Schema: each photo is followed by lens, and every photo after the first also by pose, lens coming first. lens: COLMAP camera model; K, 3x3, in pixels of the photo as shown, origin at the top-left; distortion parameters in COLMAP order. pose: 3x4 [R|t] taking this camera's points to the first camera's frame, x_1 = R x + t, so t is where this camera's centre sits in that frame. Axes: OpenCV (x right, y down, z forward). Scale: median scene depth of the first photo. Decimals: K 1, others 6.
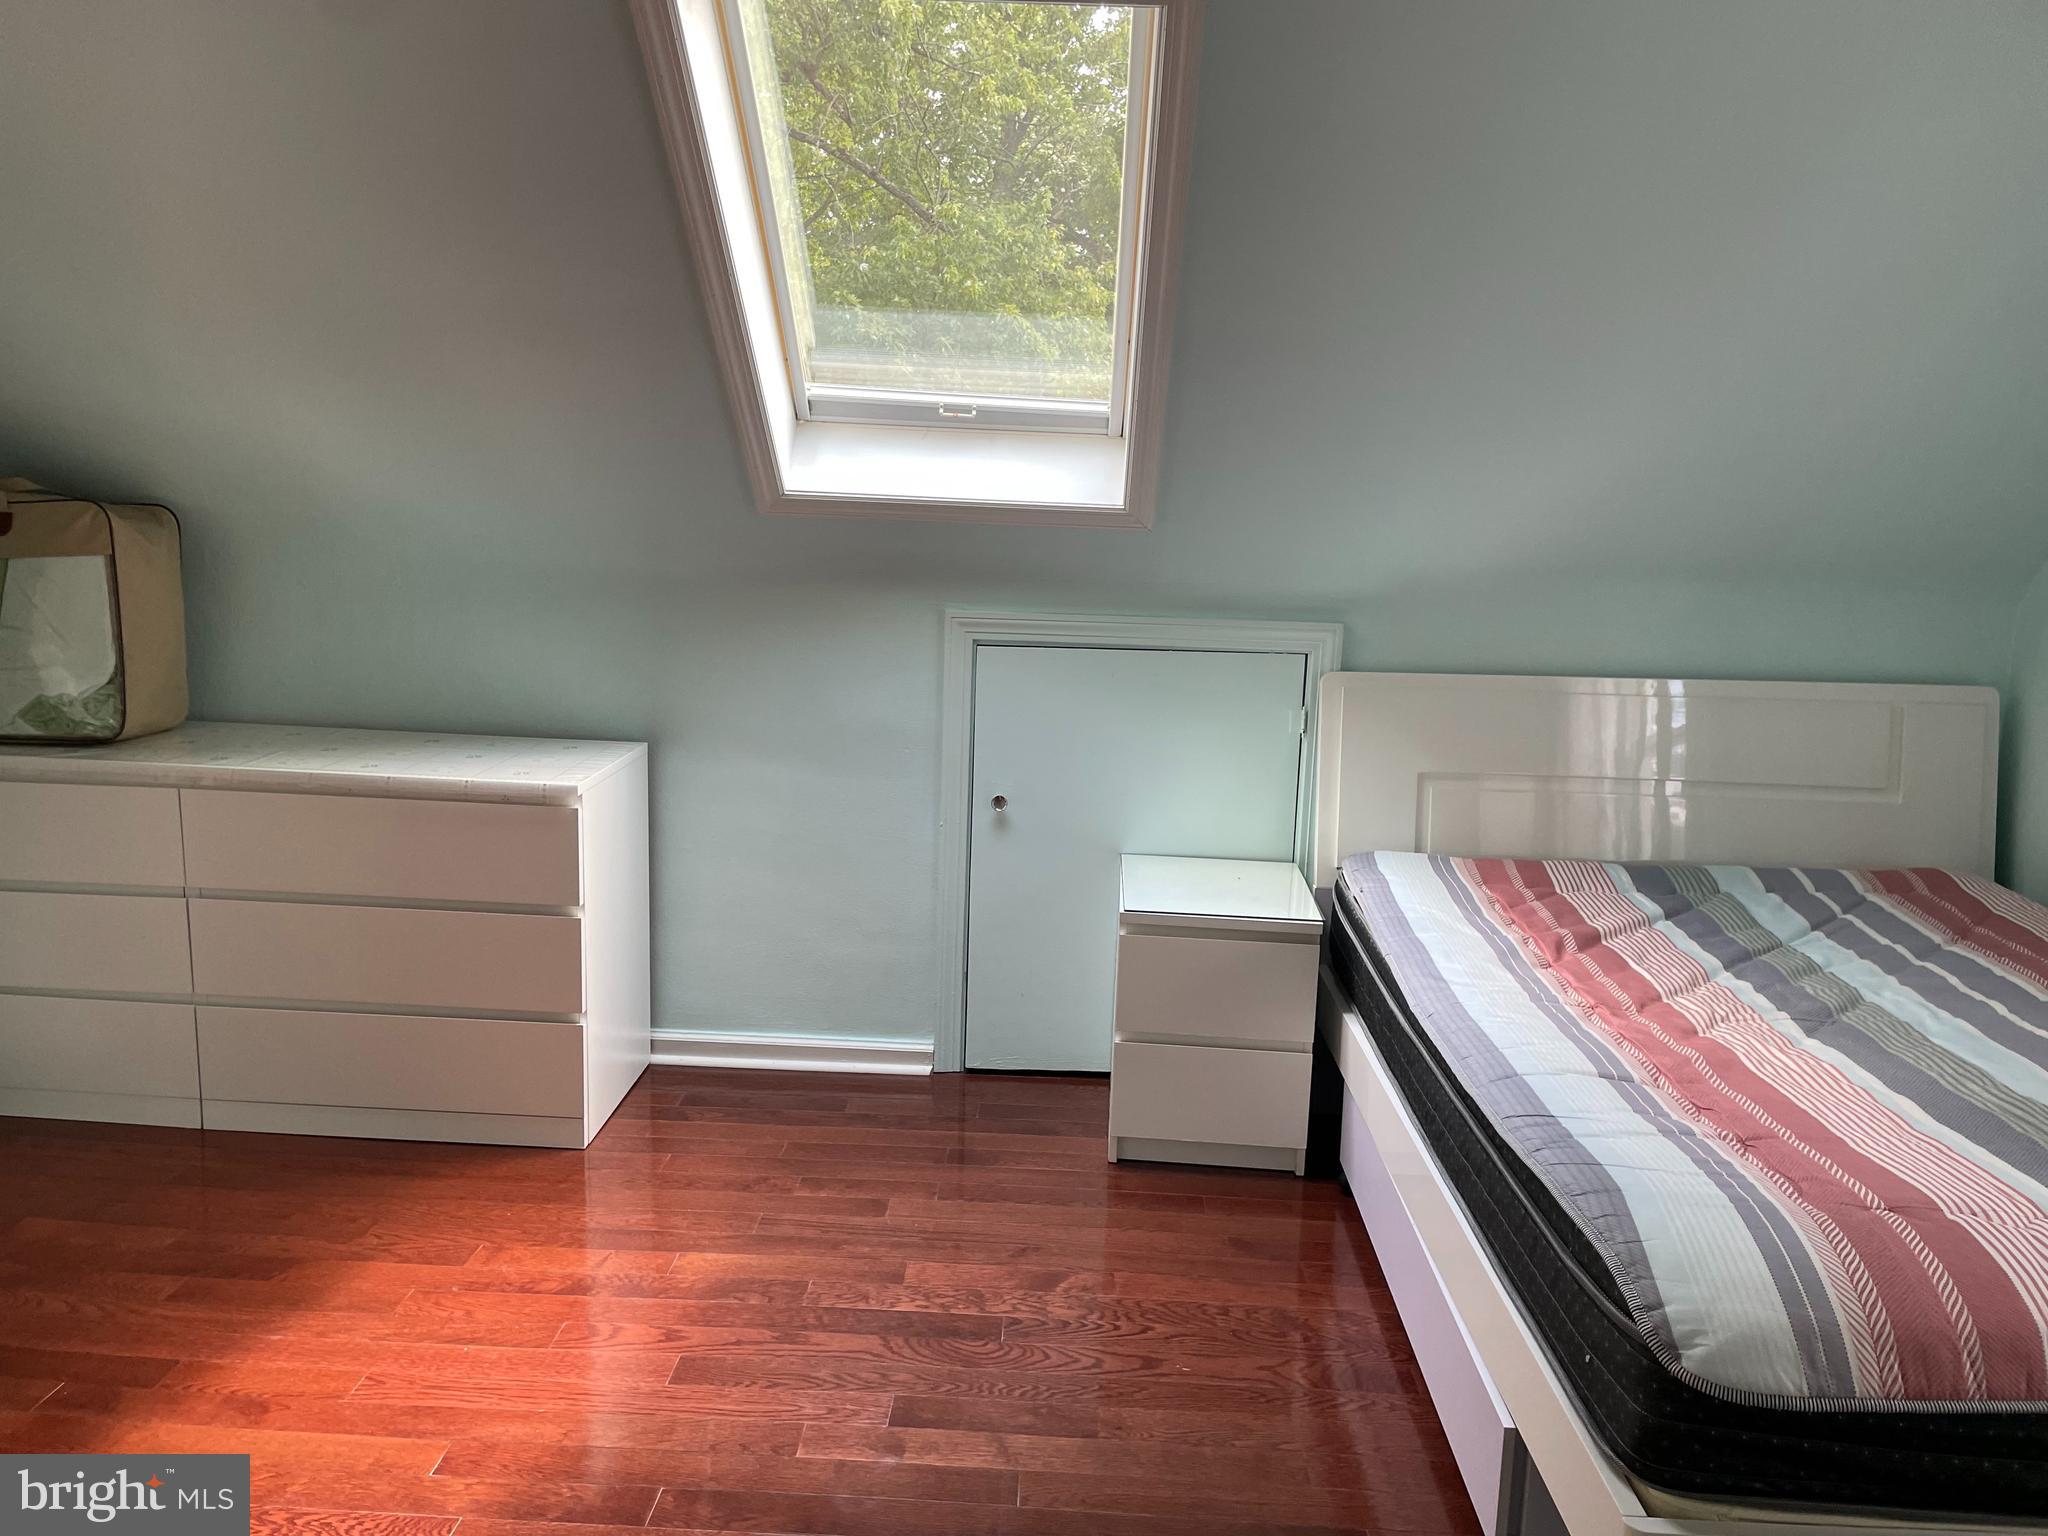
lens RADIAL K [[1553.5, 0, 1022.7], [0, 1553.5, 776.8], [0, 0, 1]] dist [0.091998, -0.107879]
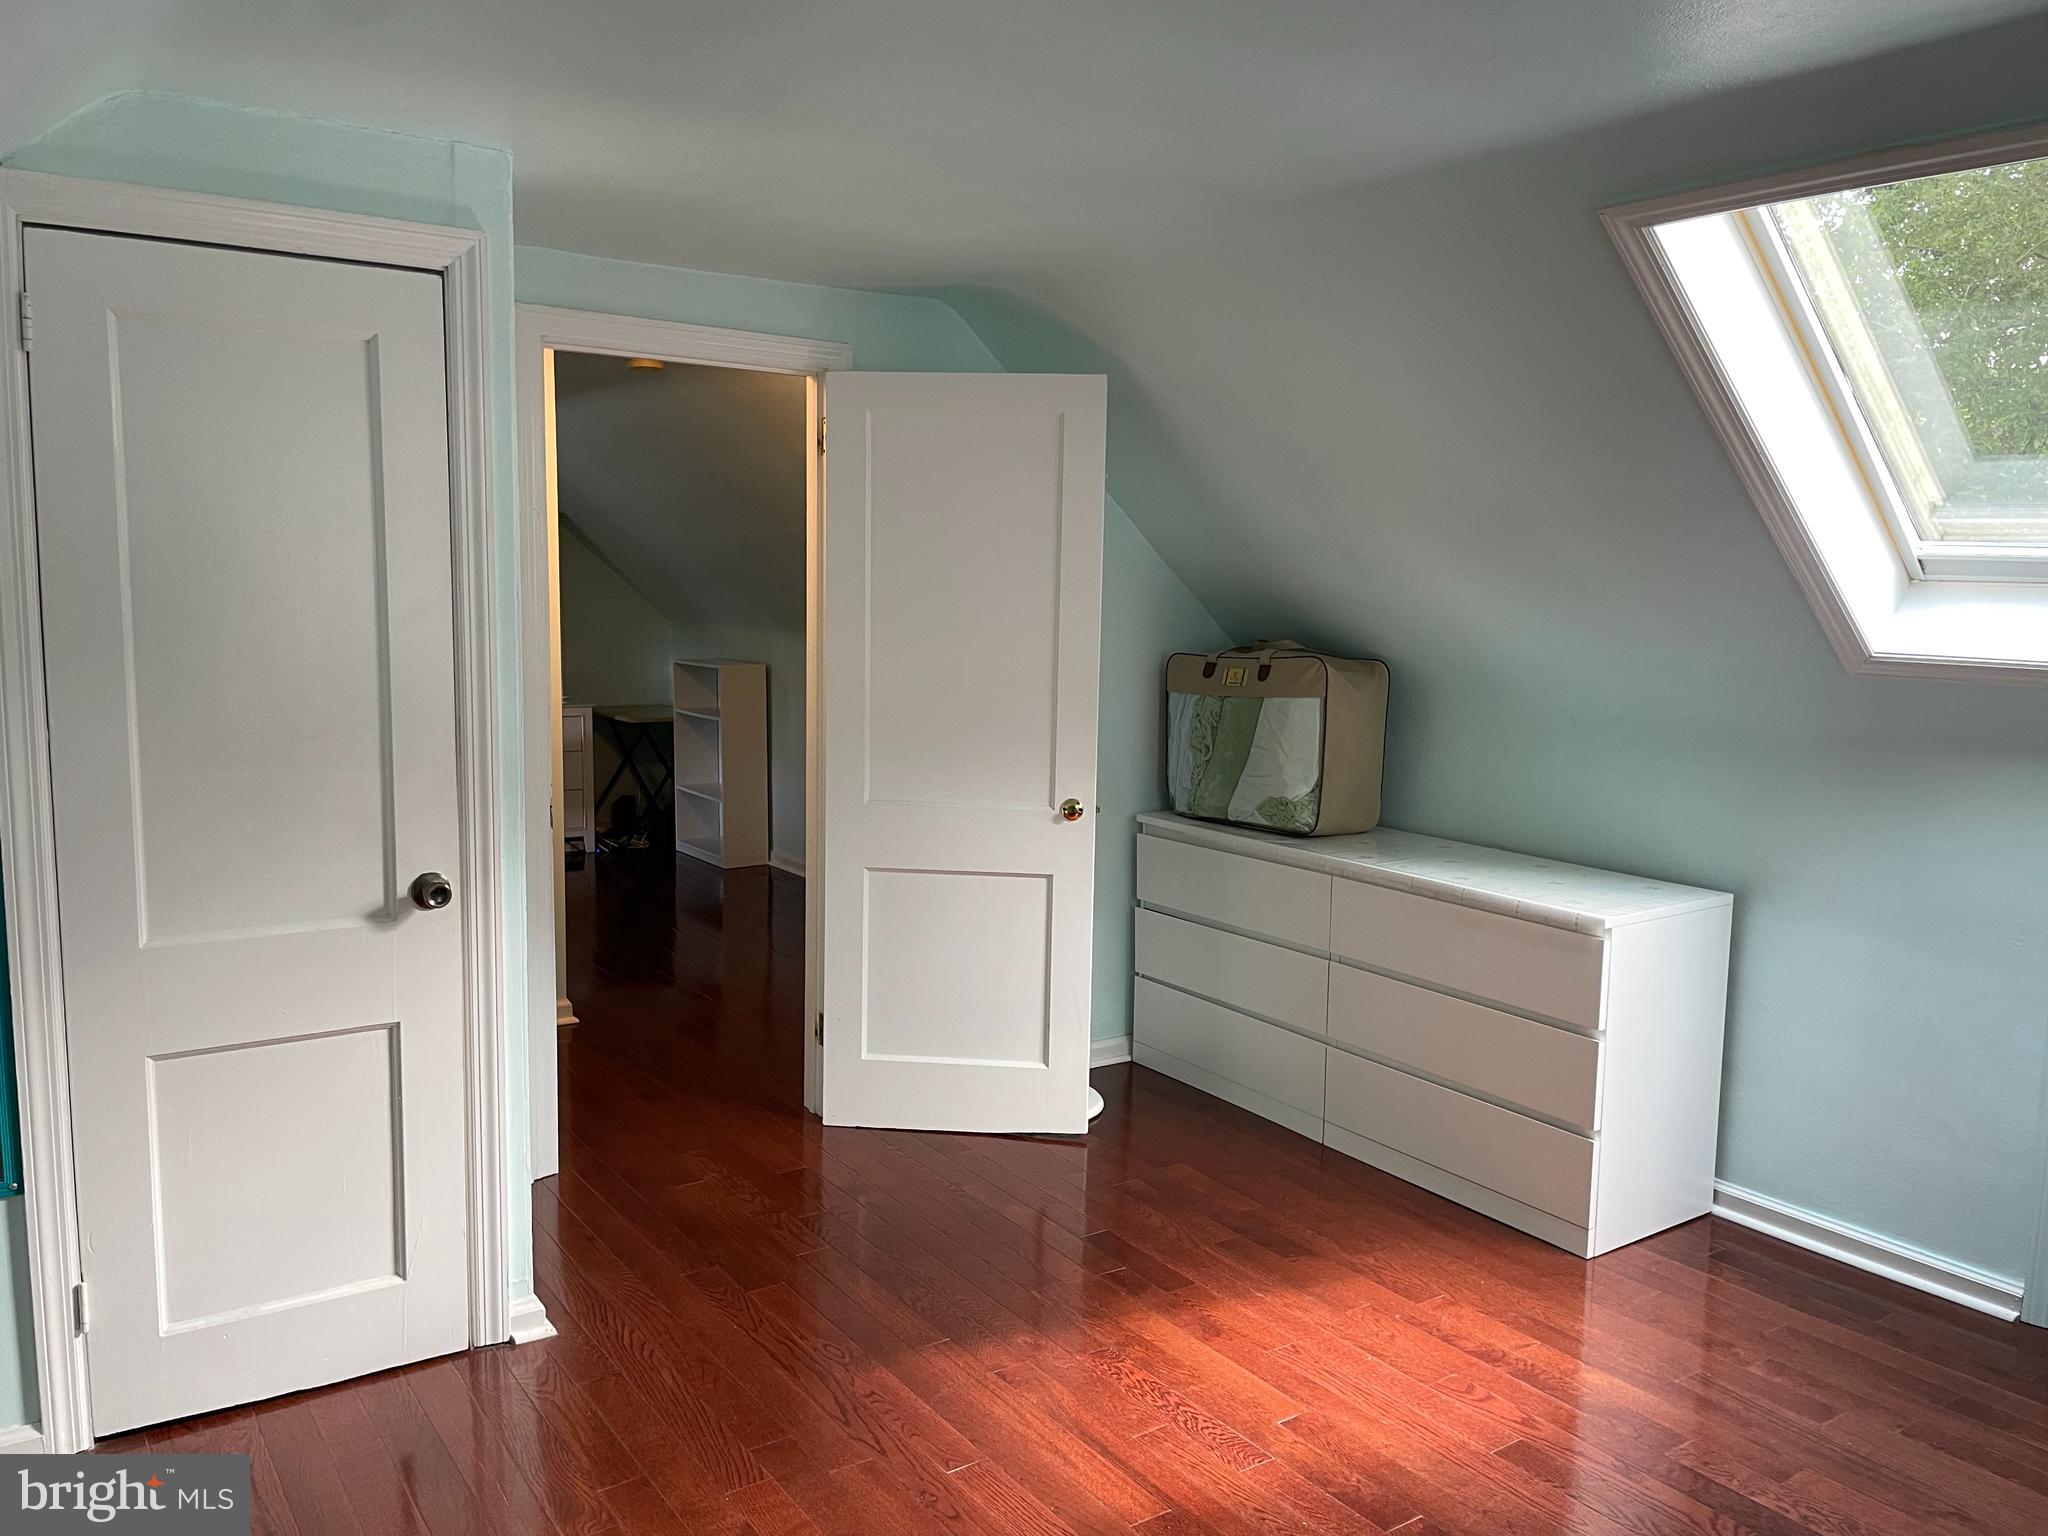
lens RADIAL K [[1553.5, 0, 1022.7], [0, 1553.5, 776.8], [0, 0, 1]] dist [0.091998, -0.107879]
pose [[0.615325, 0.078205, -0.784384, 0.324988], [-0.145335, 0.989263, -0.015379, -0.017235], [0.774760, 0.123462, 0.620084, -0.006868]]
